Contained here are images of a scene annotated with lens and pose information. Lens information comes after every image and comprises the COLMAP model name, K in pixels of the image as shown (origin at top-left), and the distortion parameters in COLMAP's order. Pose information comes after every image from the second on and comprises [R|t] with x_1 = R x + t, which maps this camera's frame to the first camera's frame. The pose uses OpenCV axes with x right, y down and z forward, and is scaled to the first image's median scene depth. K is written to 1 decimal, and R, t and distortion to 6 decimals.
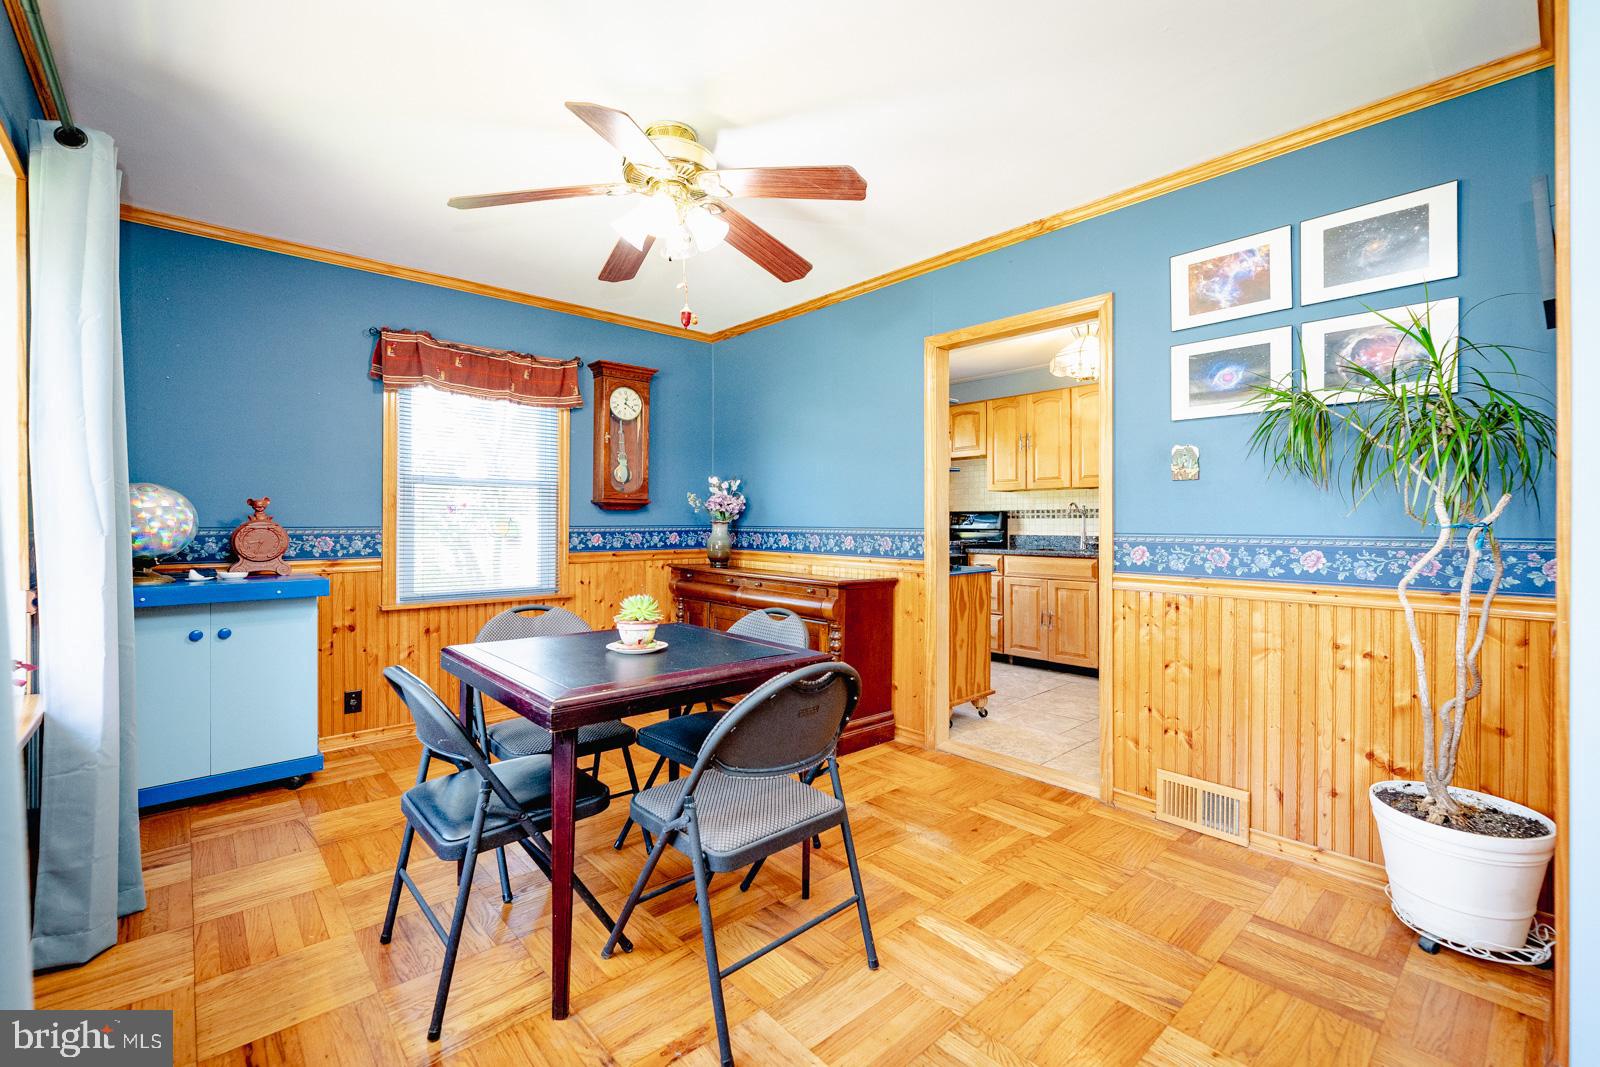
lens RADIAL K [[647.1, 0, 797.8], [0, 647.1, 521.5], [0, 0, 1]] dist [-0.002384, -0.000127]
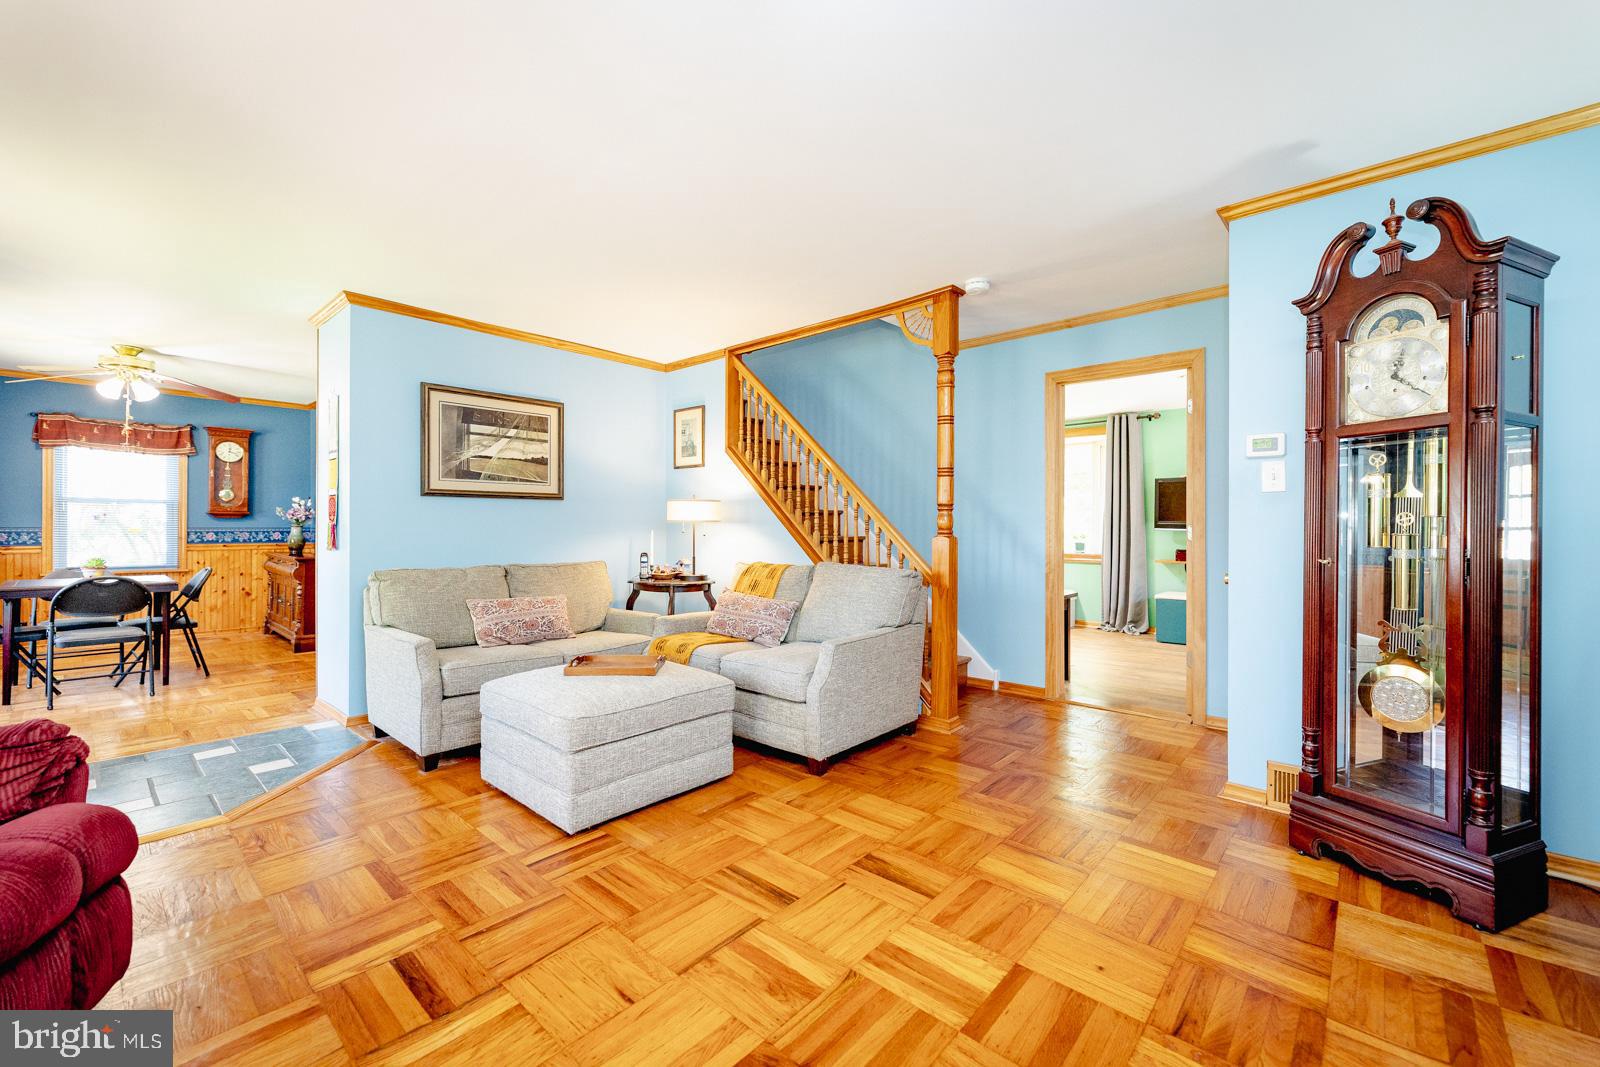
lens RADIAL K [[647.1, 0, 769.4], [0, 647.1, 527.6], [0, 0, 1]] dist [-0.002384, -0.000127]
pose [[0.994946, 0.001534, 0.100400, 0.929090], [-0.001540, 0.999999, -0.000012, 0.004640], [-0.100399, -0.000143, 0.994947, -0.750637]]
